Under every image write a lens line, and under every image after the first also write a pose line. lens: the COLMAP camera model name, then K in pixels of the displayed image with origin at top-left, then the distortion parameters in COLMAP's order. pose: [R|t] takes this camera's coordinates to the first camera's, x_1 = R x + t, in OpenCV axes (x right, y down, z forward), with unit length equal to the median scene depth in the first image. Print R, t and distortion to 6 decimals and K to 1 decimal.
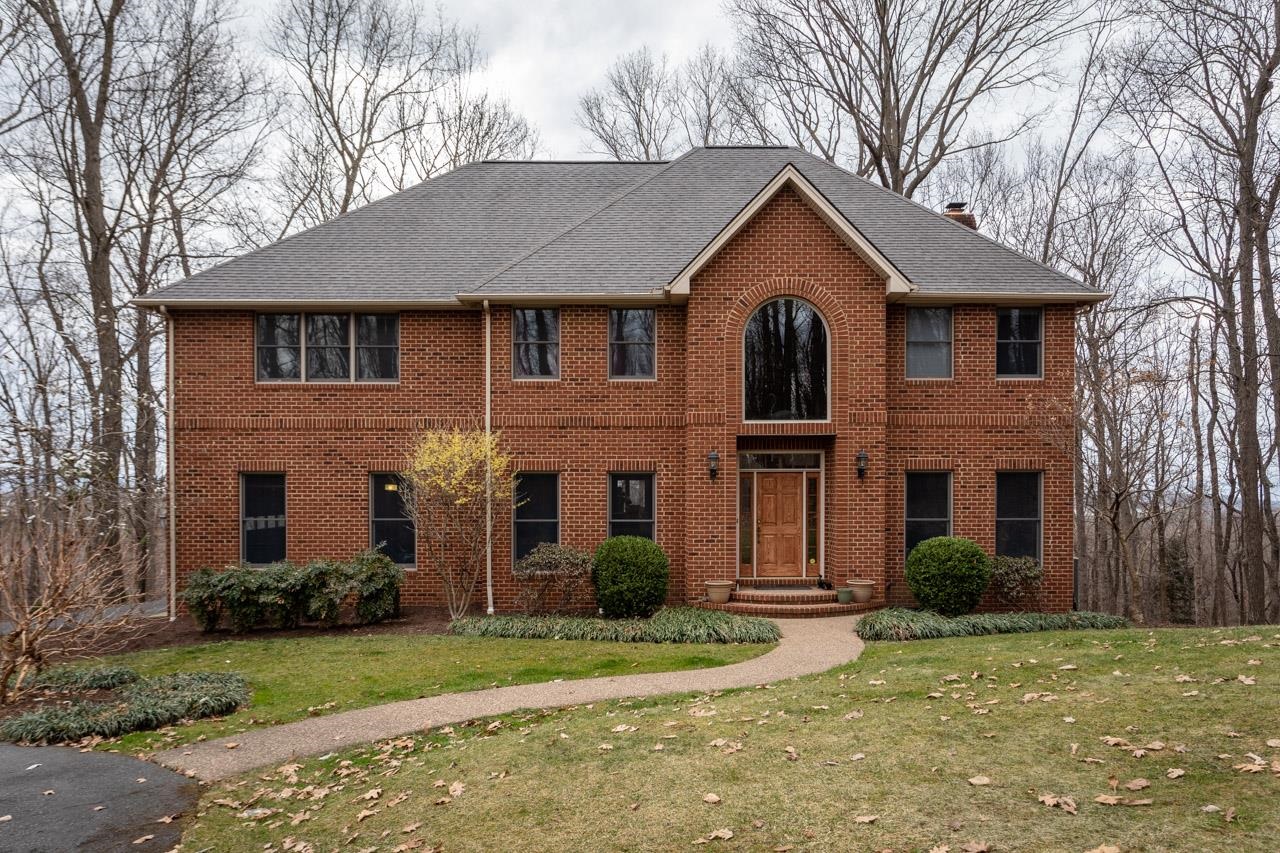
lens RADIAL K [[990.7, 0, 643.7], [0, 990.7, 492.6], [0, 0, 1]] dist [0.004496, 0.001961]
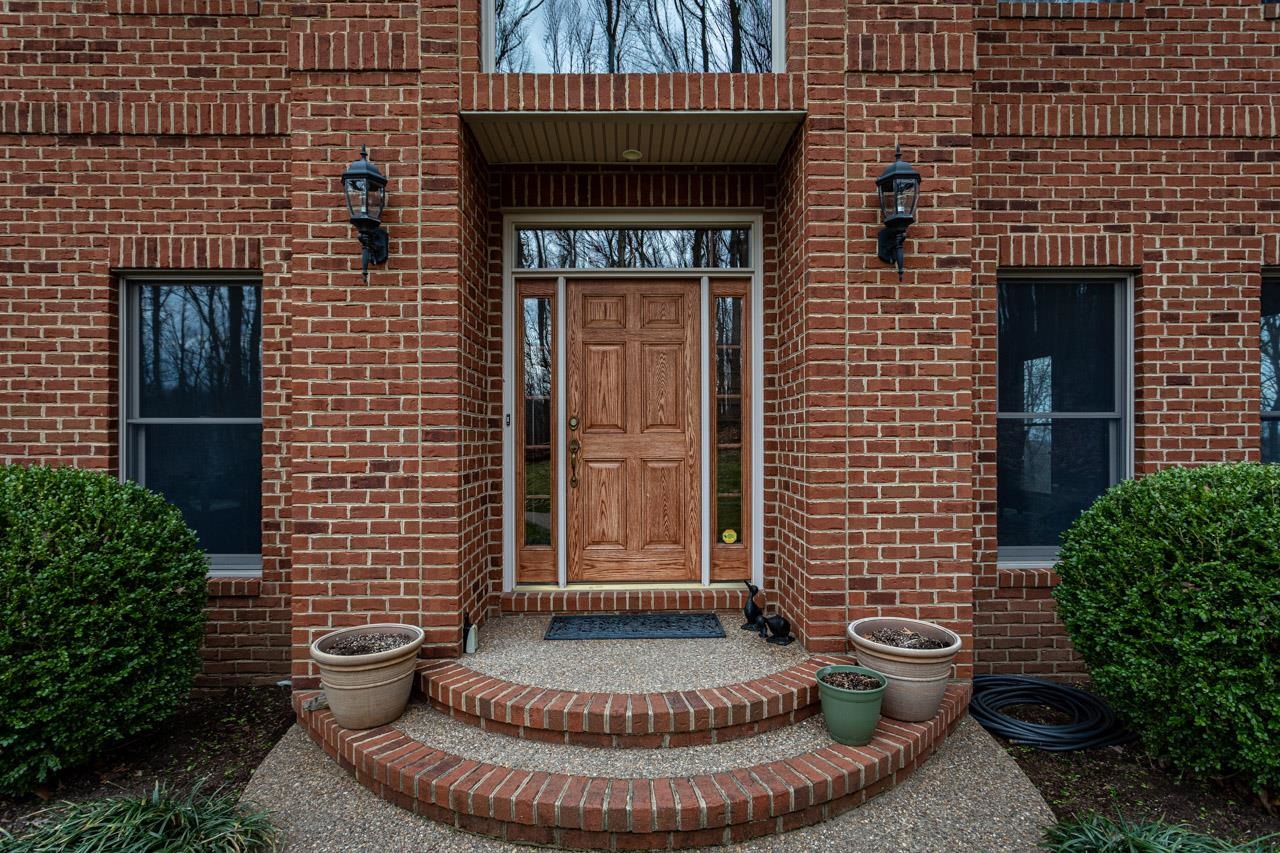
lens RADIAL K [[698.1, 0, 640.0], [0, 698.1, 426.5], [0, 0, 1]] dist [-0.001943, -0.000221]
pose [[0.999877, -0.002700, 0.015429, 0.141754], [0.002899, 0.999913, -0.012877, 0.035359], [-0.015393, 0.012920, 0.999798, 0.792234]]
